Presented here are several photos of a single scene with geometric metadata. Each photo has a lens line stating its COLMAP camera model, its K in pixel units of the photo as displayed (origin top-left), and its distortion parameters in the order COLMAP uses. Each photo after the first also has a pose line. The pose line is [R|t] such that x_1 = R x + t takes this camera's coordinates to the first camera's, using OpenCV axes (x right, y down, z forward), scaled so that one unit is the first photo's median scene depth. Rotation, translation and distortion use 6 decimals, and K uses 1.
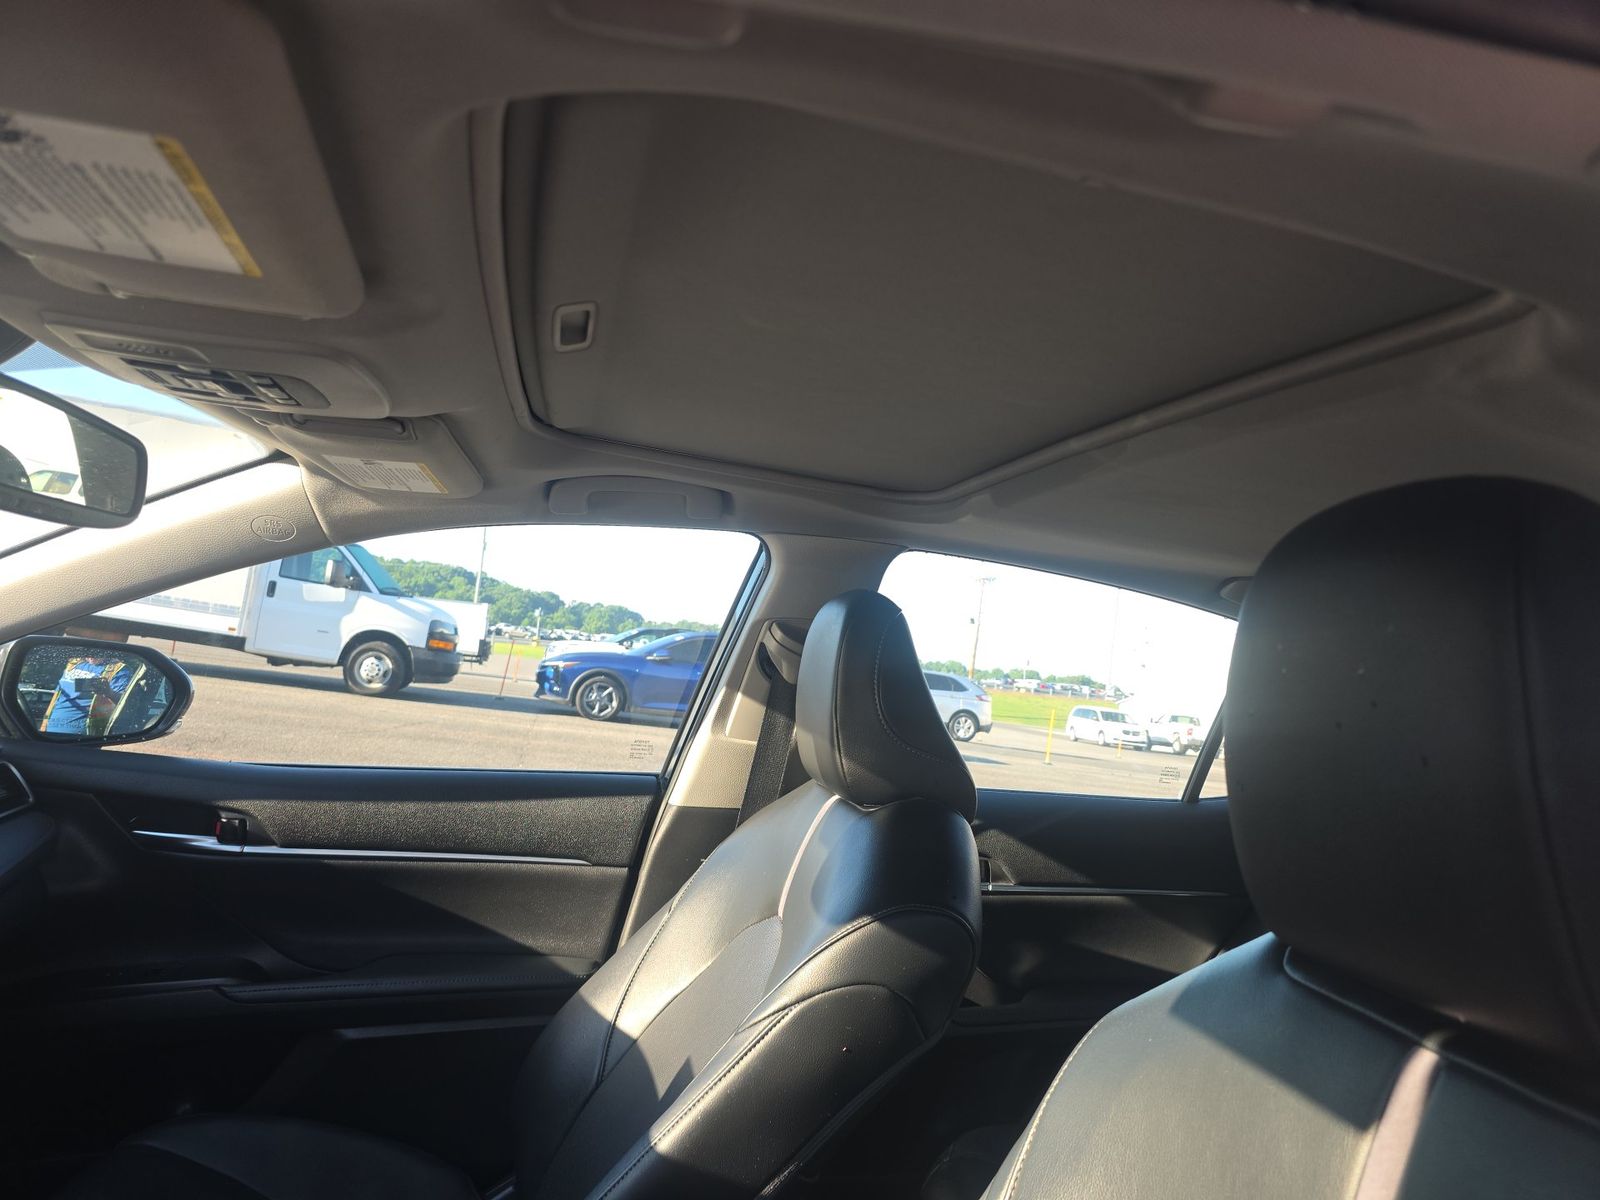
lens RADIAL K [[1089.1, 0, 800.0], [0, 1089.1, 600.0], [0, 0, 1]] dist [0.053898, -0.077138]
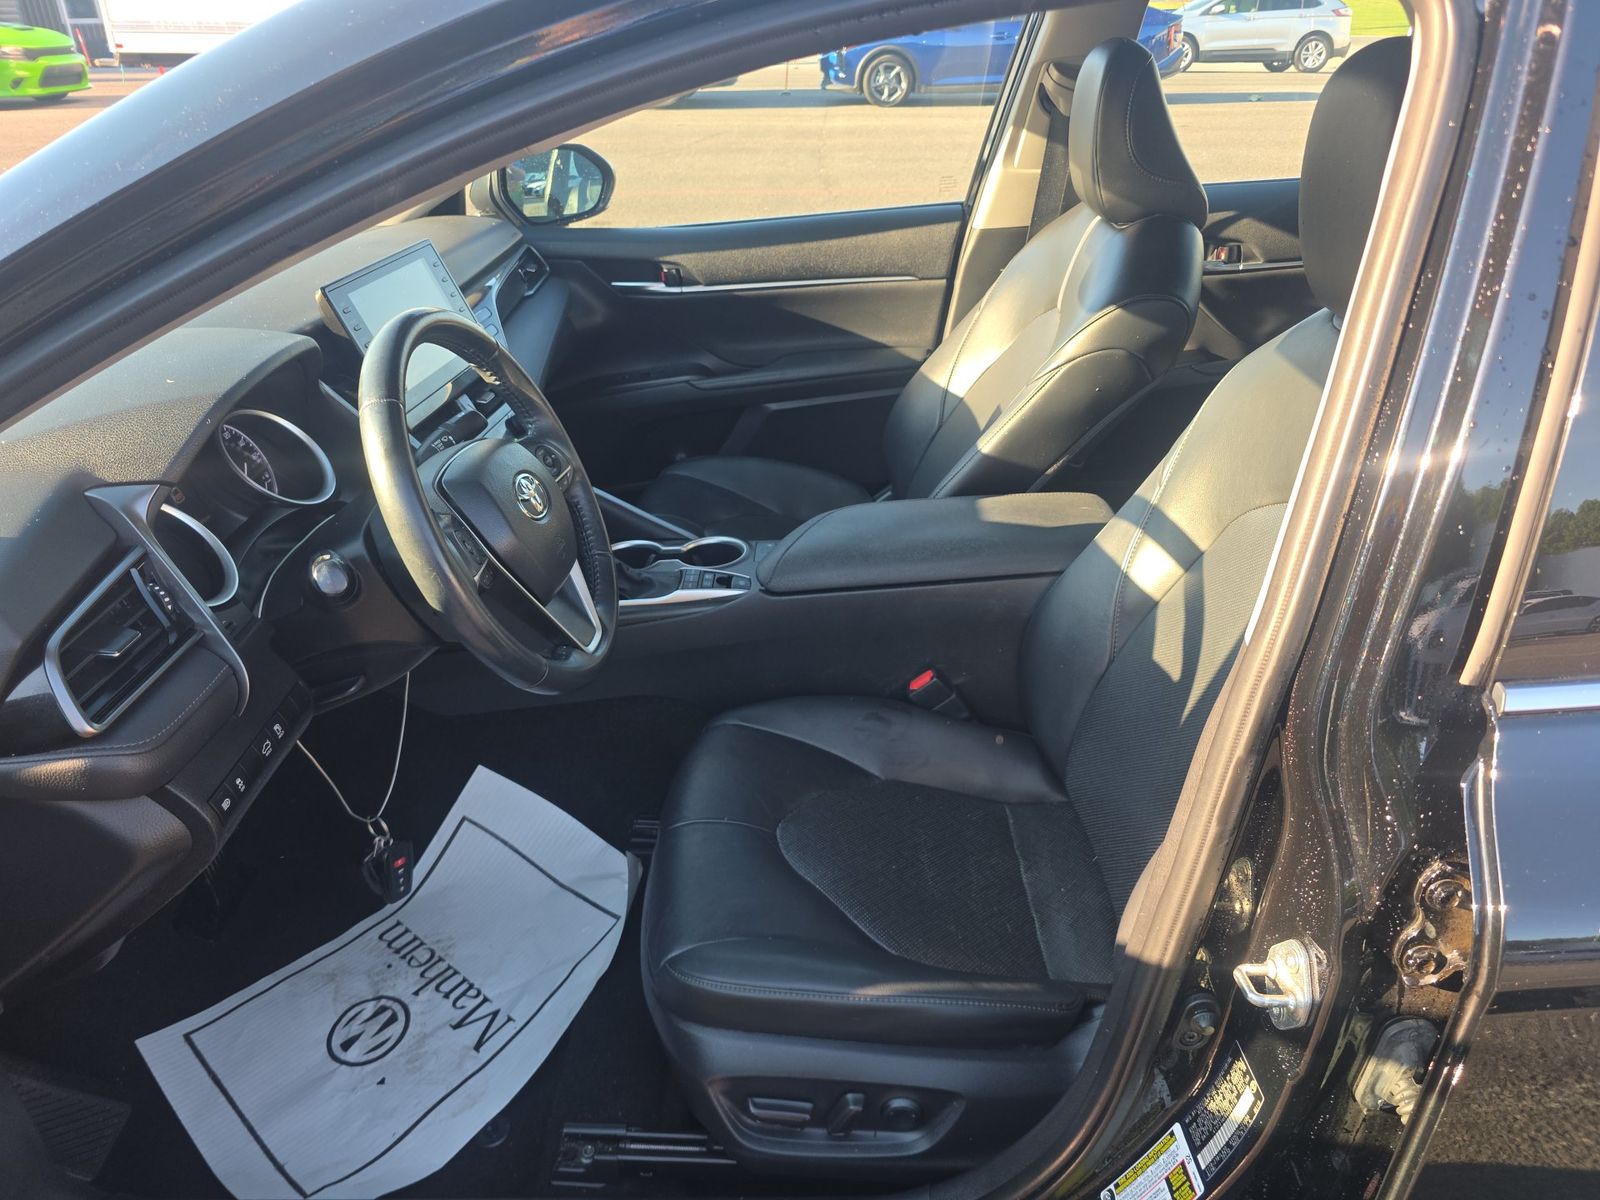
lens RADIAL K [[1177.8, 0, 800.0], [0, 1177.8, 600.0], [0, 0, 1]] dist [0.130614, -0.281140]
pose [[0.963912, -0.012728, -0.265915, 0.052664], [0.144905, 0.863012, 0.483955, -0.147547], [0.223328, -0.505022, 0.833713, -0.453624]]
